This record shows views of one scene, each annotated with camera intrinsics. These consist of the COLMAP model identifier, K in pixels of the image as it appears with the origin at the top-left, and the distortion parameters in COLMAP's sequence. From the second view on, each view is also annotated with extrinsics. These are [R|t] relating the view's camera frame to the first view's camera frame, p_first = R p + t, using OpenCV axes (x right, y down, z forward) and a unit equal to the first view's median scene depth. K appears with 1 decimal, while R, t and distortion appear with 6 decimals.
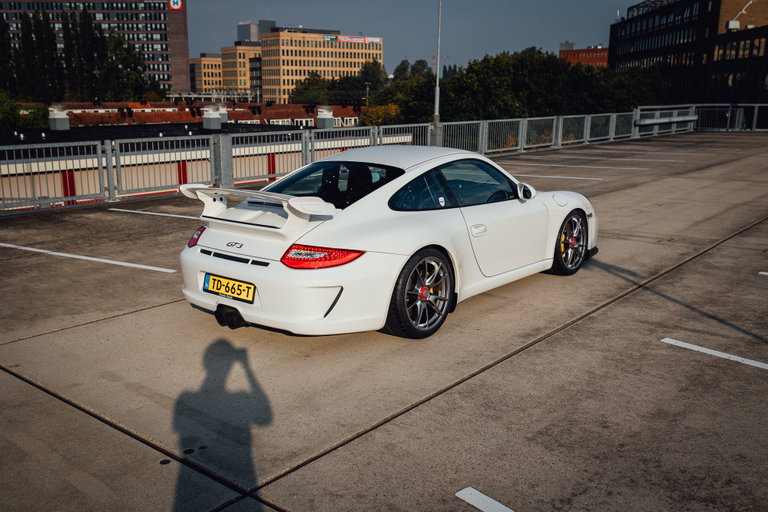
lens RADIAL K [[724.4, 0, 384.0], [0, 724.4, 256.0], [0, 0, 1]] dist [-0.001109, 0.008215]
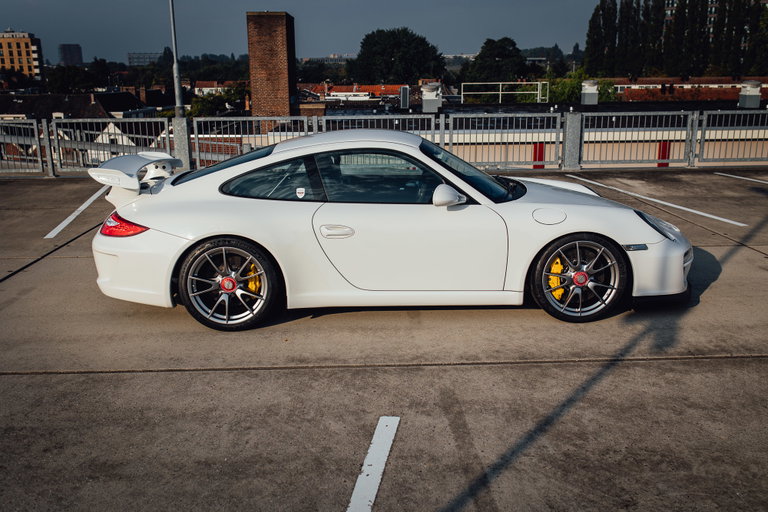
lens RADIAL K [[724.4, 0, 384.0], [0, 724.4, 256.0], [0, 0, 1]] dist [-0.001109, 0.008215]
pose [[0.668904, 0.177391, -0.721872, 0.729663], [-0.153496, 0.983141, 0.099361, -0.092942], [0.727328, 0.044342, 0.684856, 0.420753]]
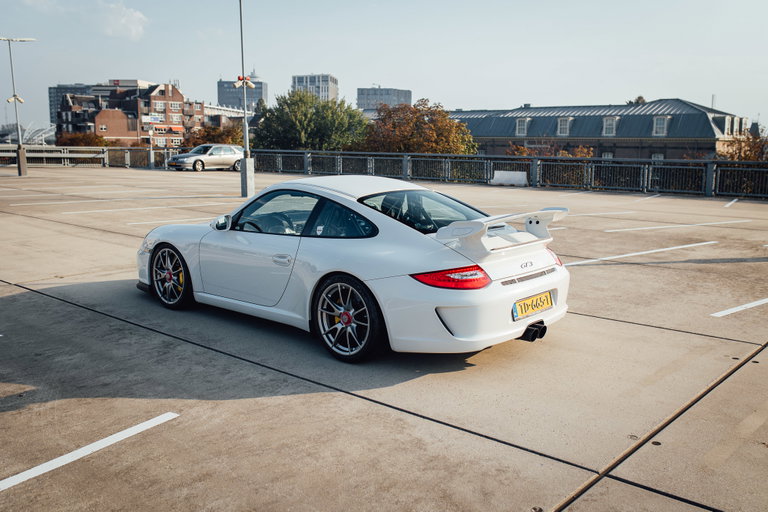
lens RADIAL K [[724.4, 0, 384.0], [0, 724.4, 256.0], [0, 0, 1]] dist [-0.001109, 0.008215]
pose [[0.029969, -0.159346, 0.986768, -1.016153], [0.212517, 0.965656, 0.149483, -0.186493], [-0.976698, 0.205225, 0.062804, 0.913595]]
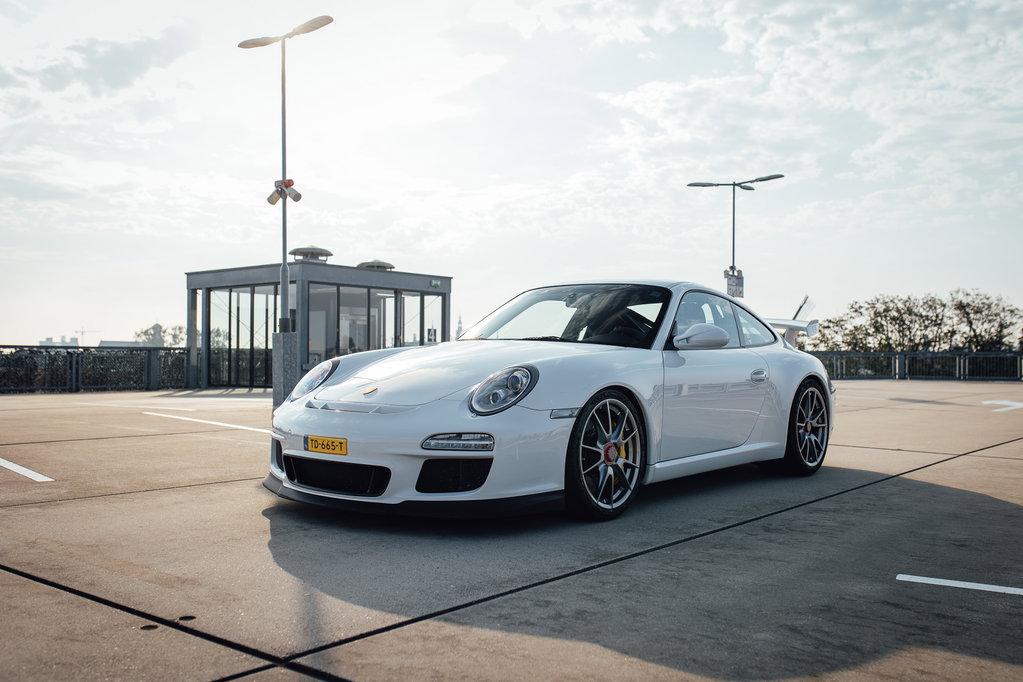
lens RADIAL K [[964.9, 0, 511.5], [0, 964.9, 341.0], [0, 0, 1]] dist [-0.001109, 0.008215]
pose [[-0.999733, -0.008430, -0.021507, 0.177259], [-0.012662, 0.978677, 0.205012, -0.302053], [0.019320, 0.205230, -0.978523, 2.047981]]
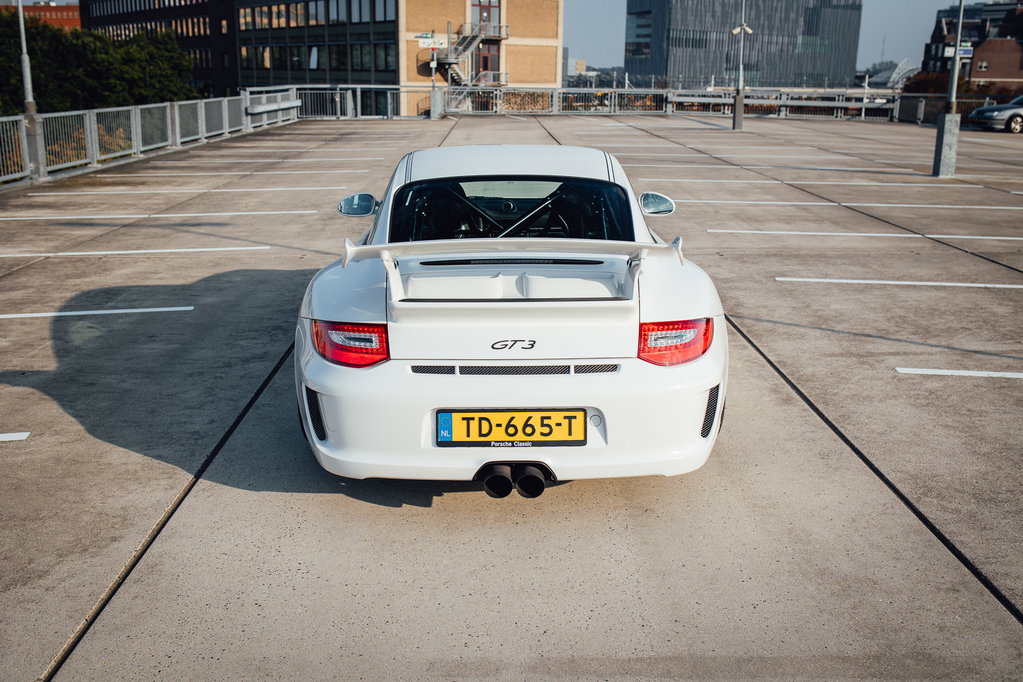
lens RADIAL K [[964.9, 0, 511.5], [0, 964.9, 341.0], [0, 0, 1]] dist [-0.001109, 0.008215]
pose [[0.756194, -0.168058, 0.632398, -0.521691], [0.135597, 0.985724, 0.099813, -0.070603], [-0.640144, 0.010273, 0.768186, 0.374752]]
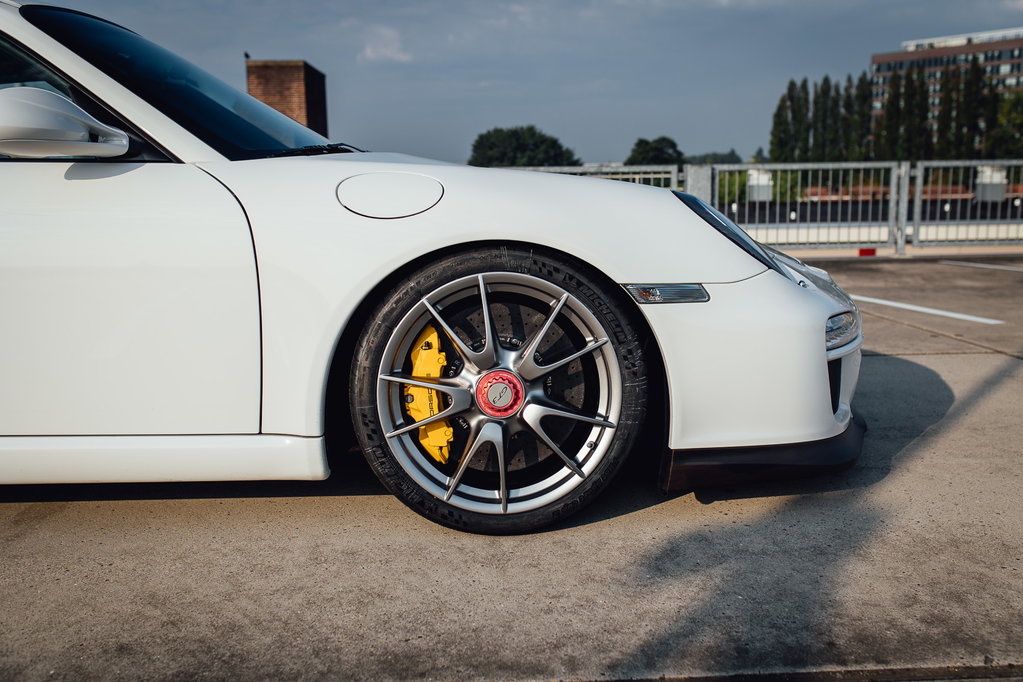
lens RADIAL K [[975.7, 0, 511.5], [0, 975.7, 341.0], [0, 0, 1]] dist [-0.013067, 0.009754]
pose [[0.672060, 0.107122, -0.732708, 0.549746], [-0.148027, 0.988944, 0.008809, -0.043377], [0.725551, 0.102541, 0.680486, 0.903842]]
